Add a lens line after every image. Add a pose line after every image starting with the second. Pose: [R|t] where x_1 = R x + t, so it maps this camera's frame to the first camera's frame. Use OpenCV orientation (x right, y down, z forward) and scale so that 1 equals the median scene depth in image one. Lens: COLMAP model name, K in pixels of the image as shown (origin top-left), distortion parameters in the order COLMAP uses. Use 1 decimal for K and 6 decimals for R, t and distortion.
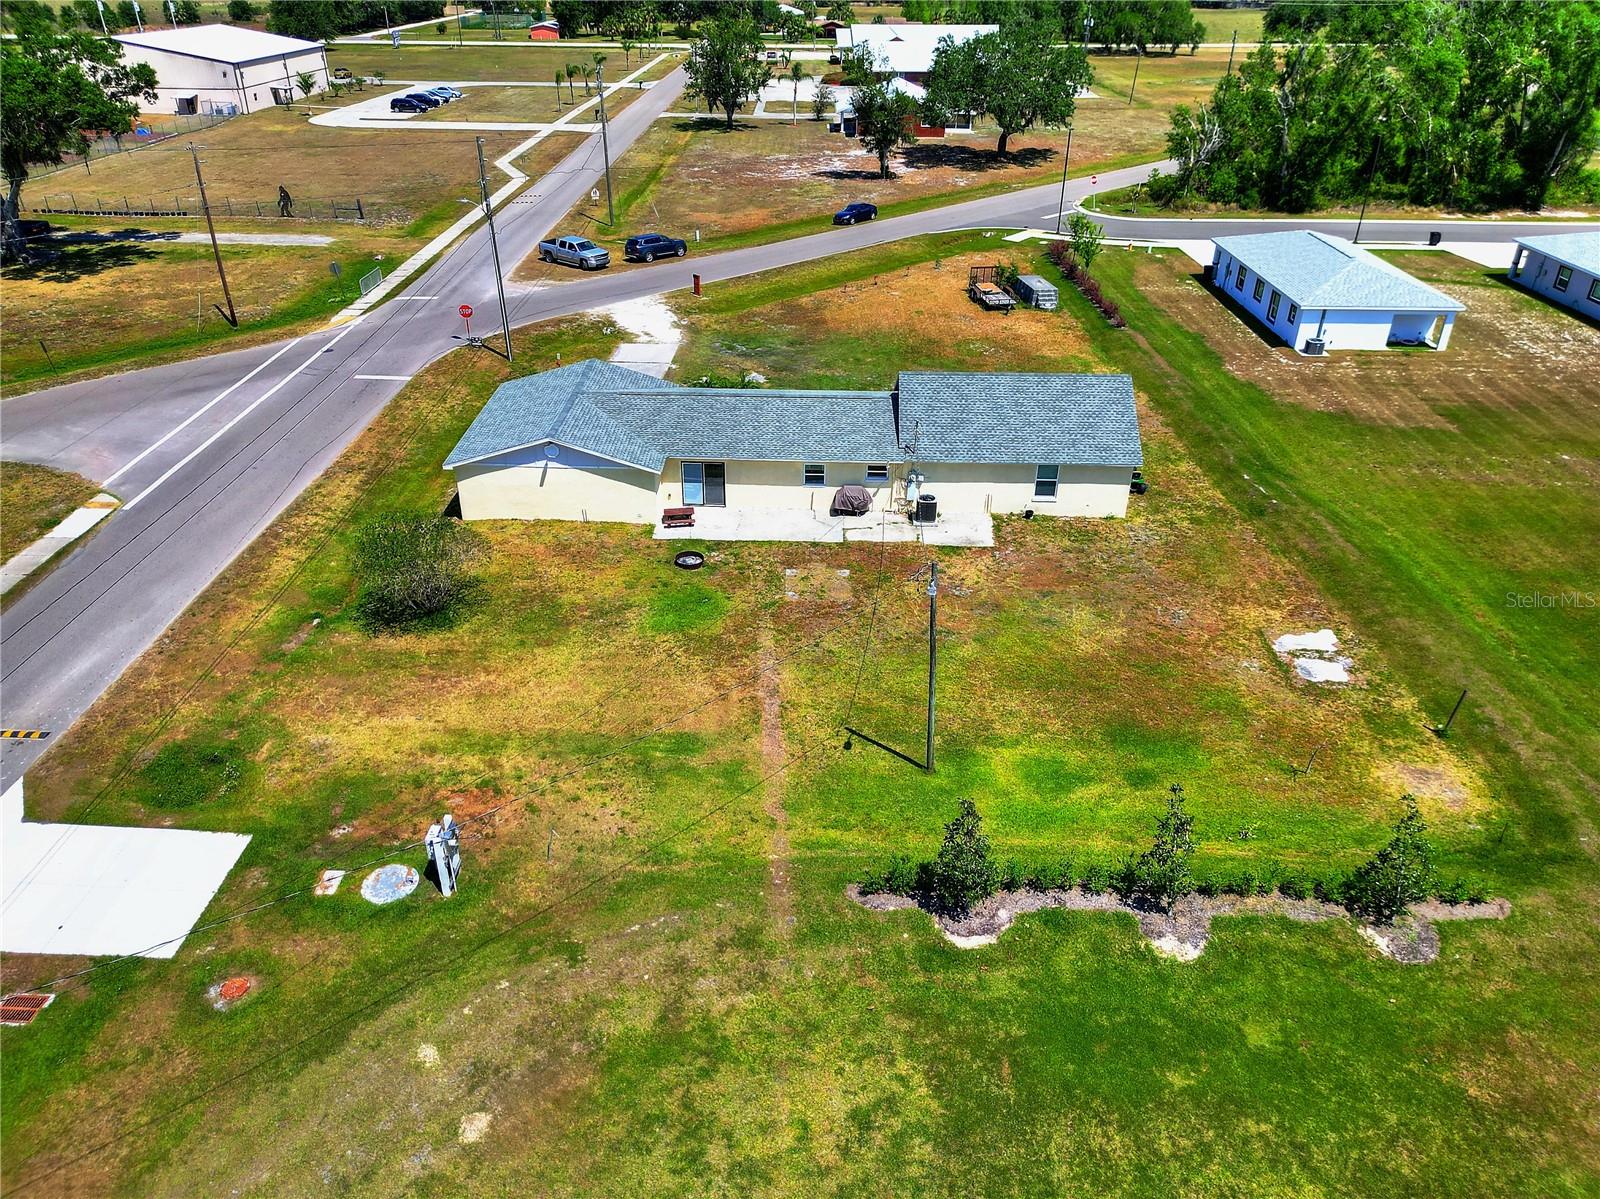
lens RADIAL K [[1115.7, 0, 794.6], [0, 1115.7, 597.4], [0, 0, 1]] dist [0.082011, -0.085122]
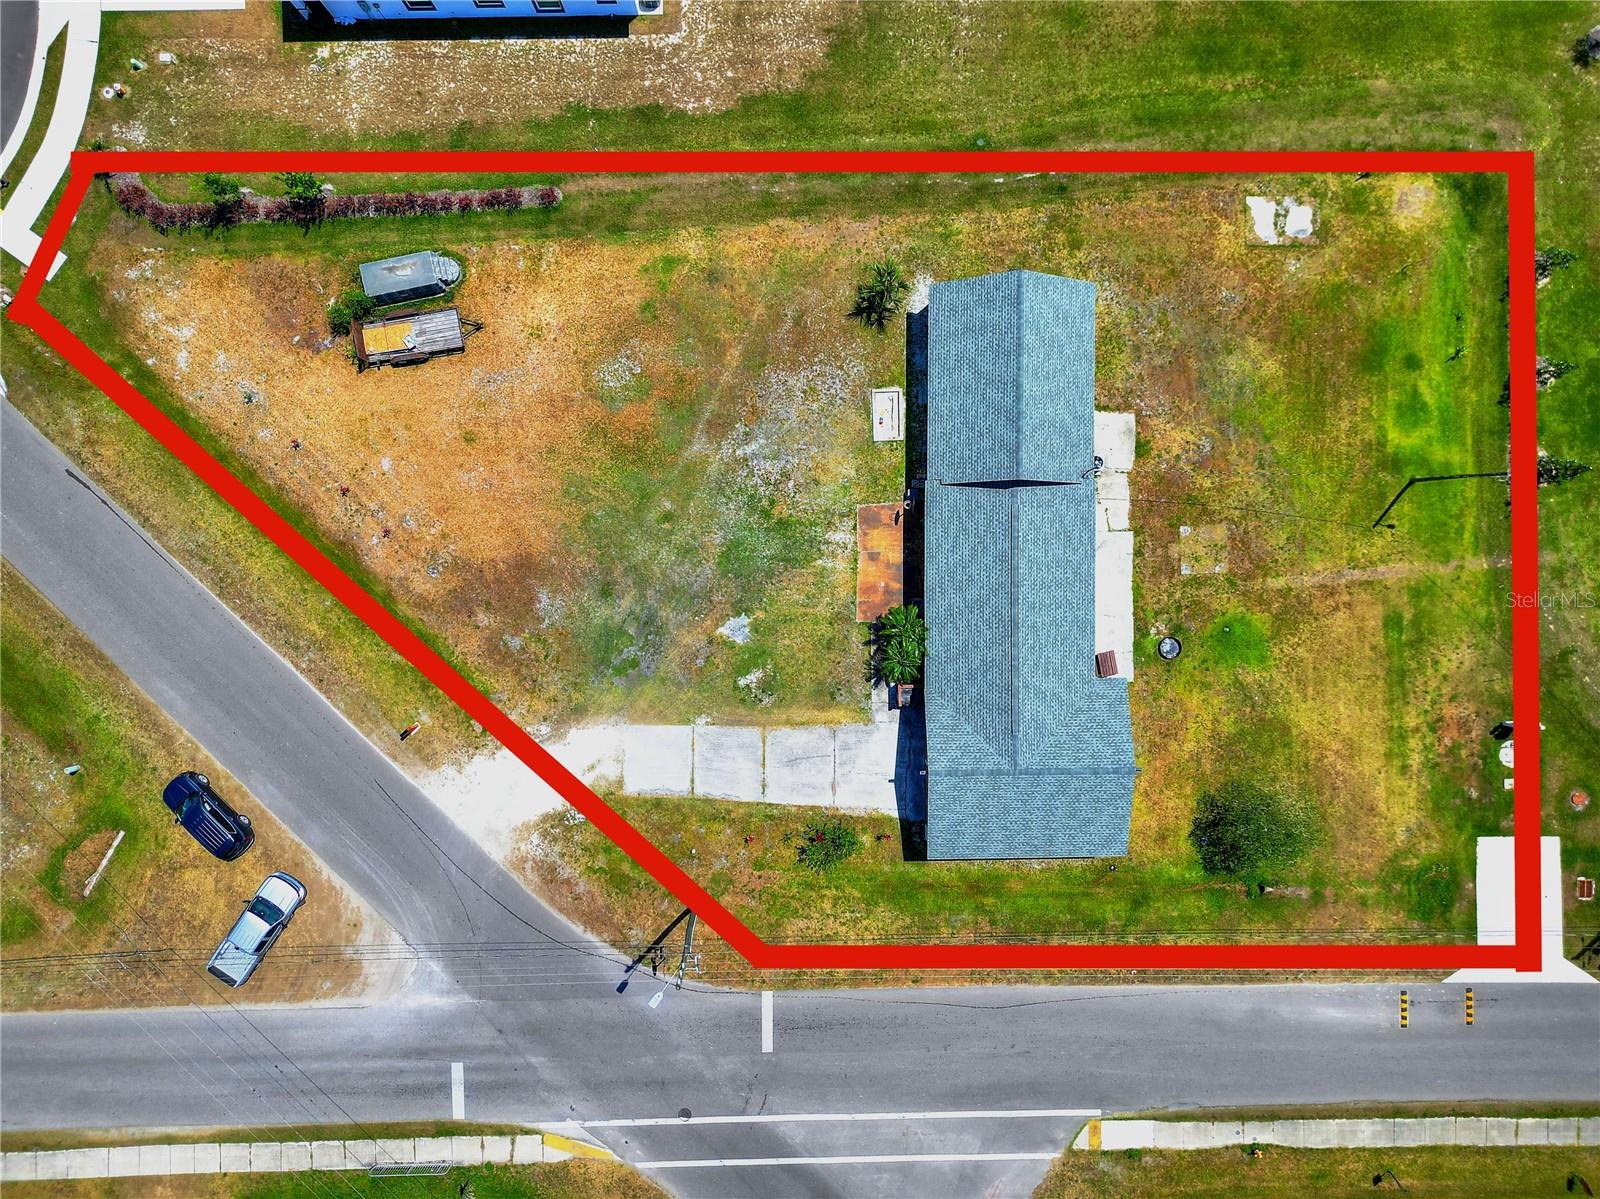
lens RADIAL K [[1115.7, 0, 794.6], [0, 1115.7, 597.4], [0, 0, 1]] dist [0.082011, -0.085122]
pose [[-0.041579, -0.998962, -0.018602, 0.008405], [0.500494, -0.036938, 0.864952, -1.415132], [-0.864741, 0.026654, 0.501510, 0.717074]]
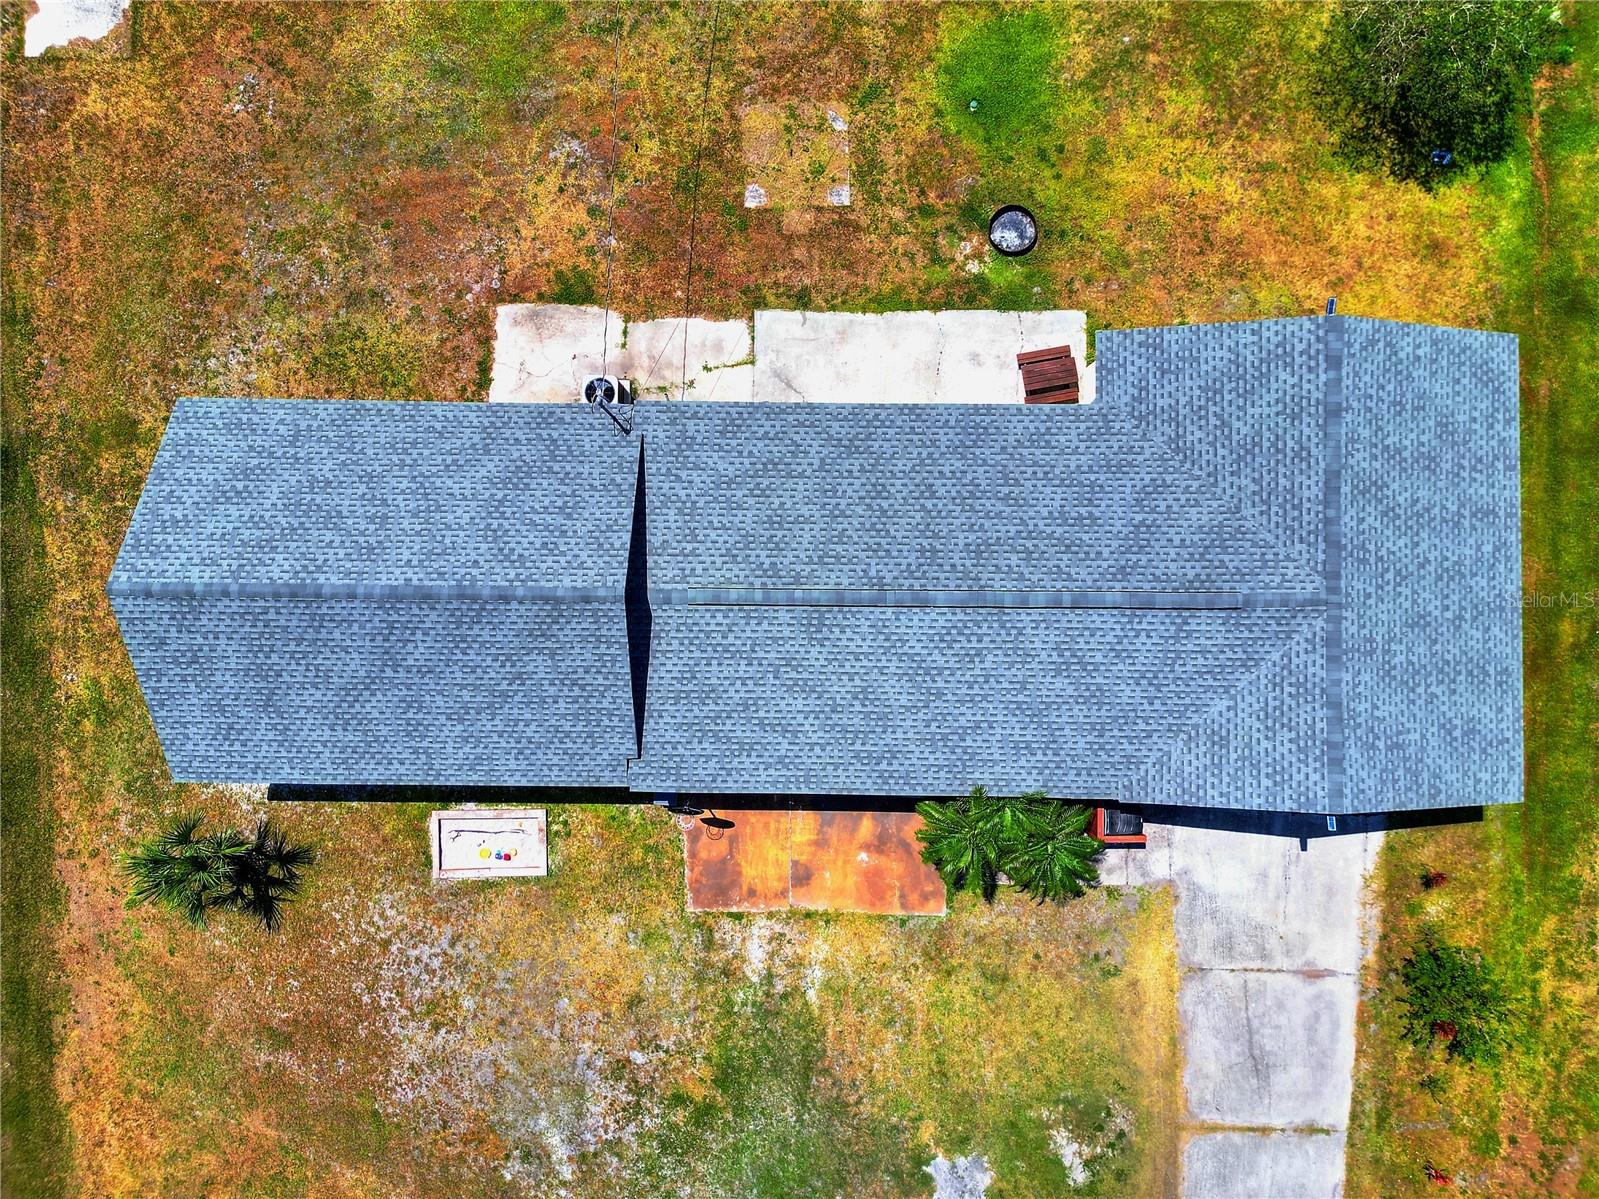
lens RADIAL K [[1115.0, 0, 794.1], [0, 1115.0, 597.4], [0, 0, 1]] dist [0.082011, -0.085122]
pose [[-0.999586, 0.028780, -0.000013, 0.028338], [-0.014361, -0.498370, 0.866846, -0.657891], [0.024941, 0.866487, 0.498576, 0.869716]]
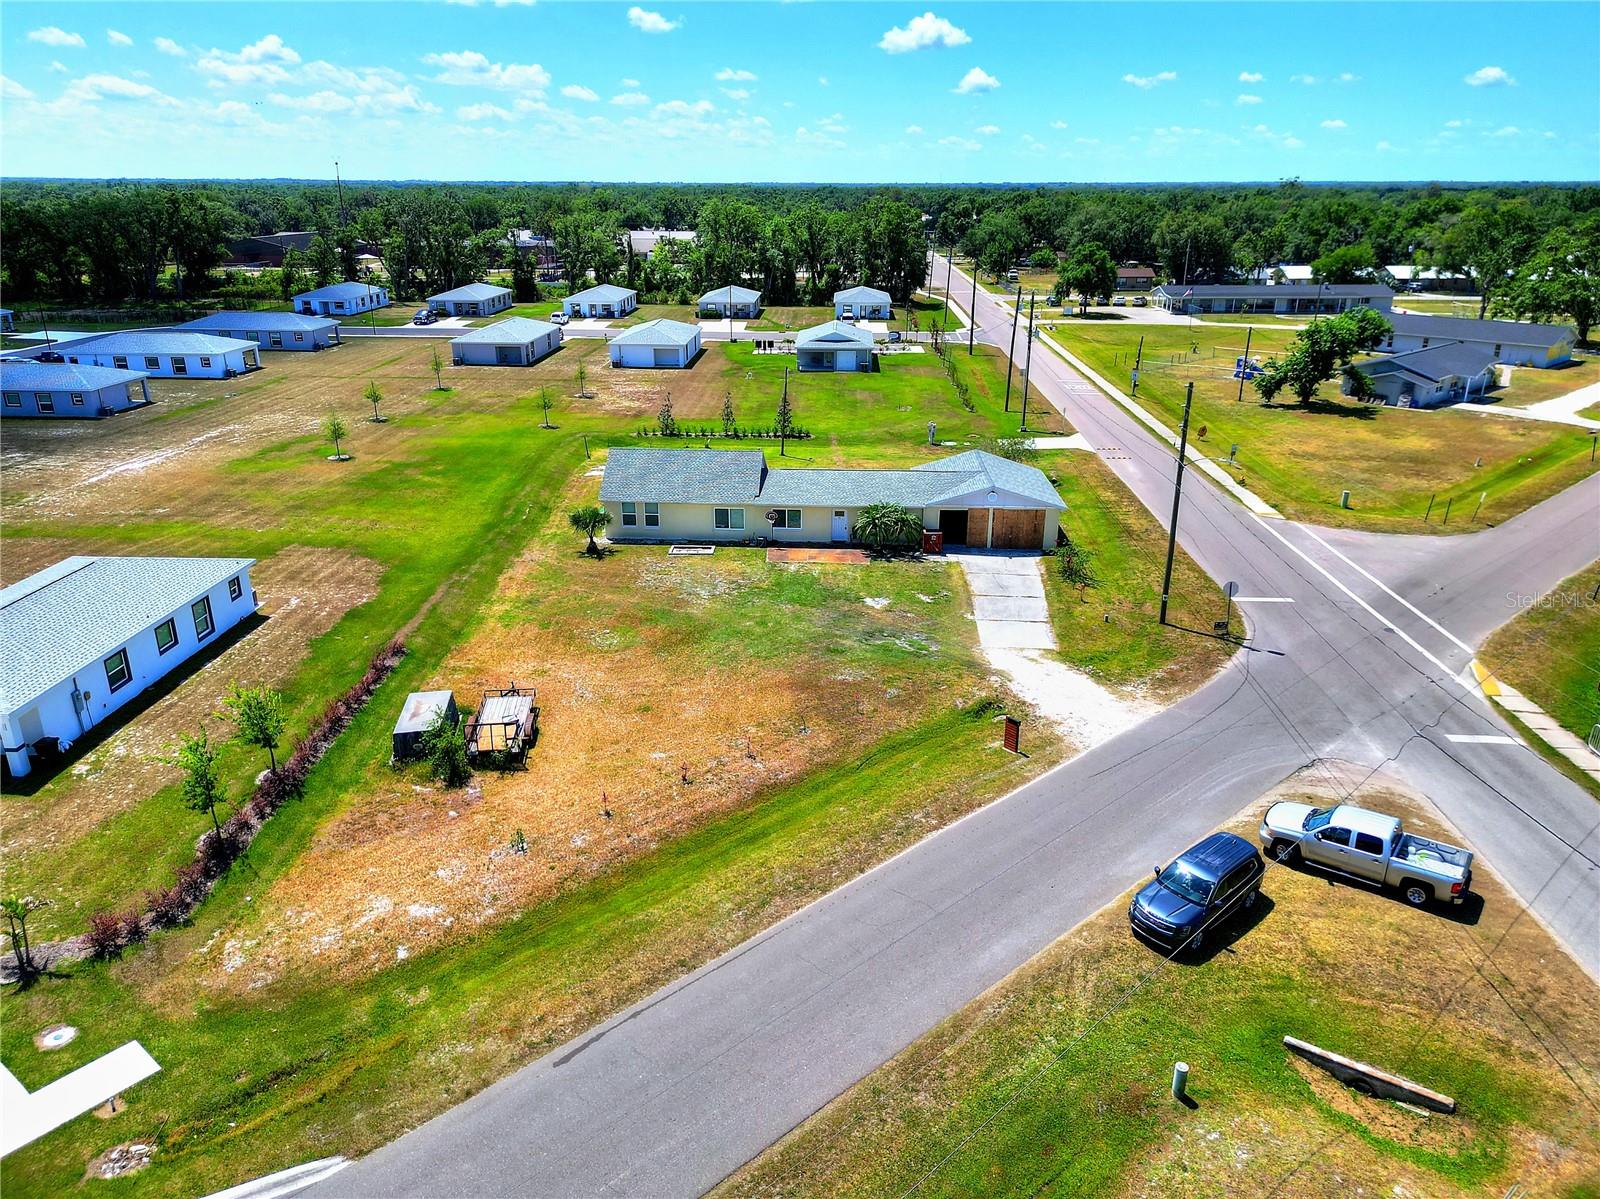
lens RADIAL K [[1115.7, 0, 794.6], [0, 1115.7, 597.4], [0, 0, 1]] dist [0.082011, -0.085122]
pose [[-0.999702, -0.016379, 0.018110, 0.024415], [0.003438, 0.639841, 0.768500, -1.348825], [-0.024175, 0.768333, -0.639594, 2.335575]]
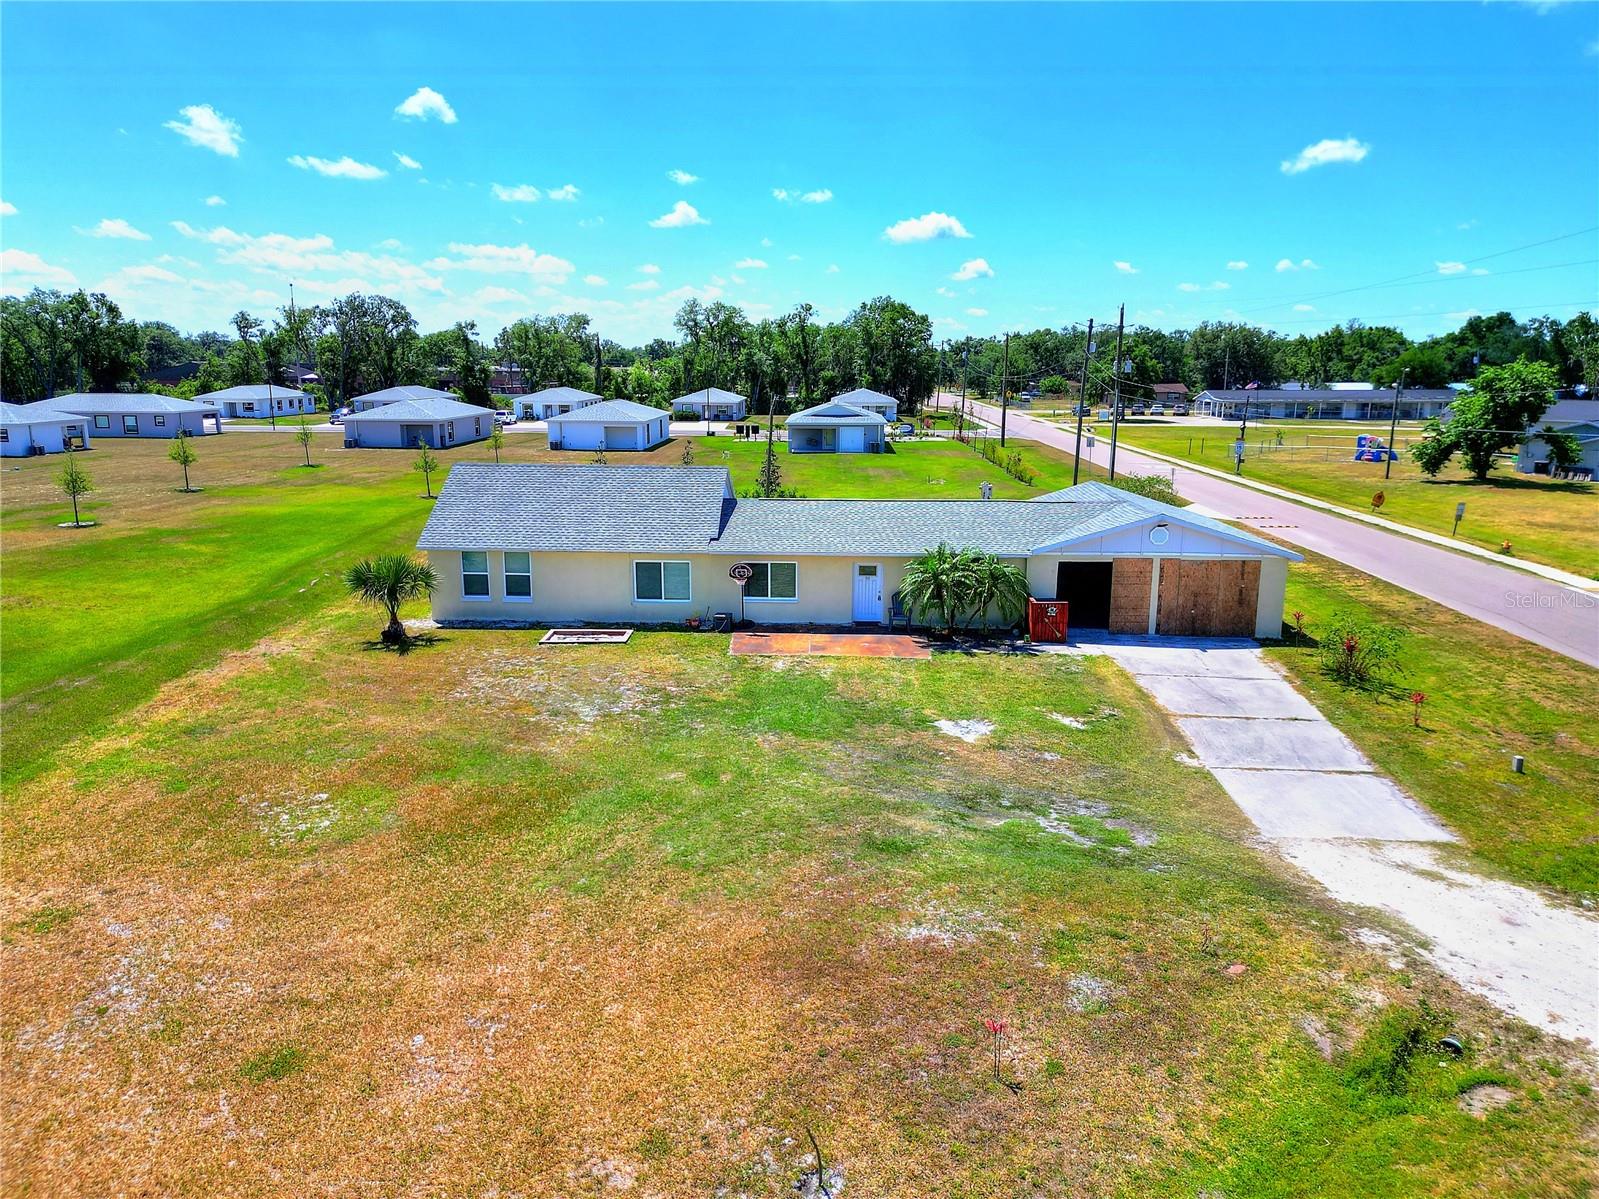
lens RADIAL K [[1115.0, 0, 794.1], [0, 1115.0, 597.4], [0, 0, 1]] dist [0.082011, -0.085122]
pose [[-0.999836, -0.012744, 0.012829, 0.036262], [-0.000891, 0.743292, 0.668966, -0.759173], [-0.018061, 0.668845, -0.743182, 1.873843]]
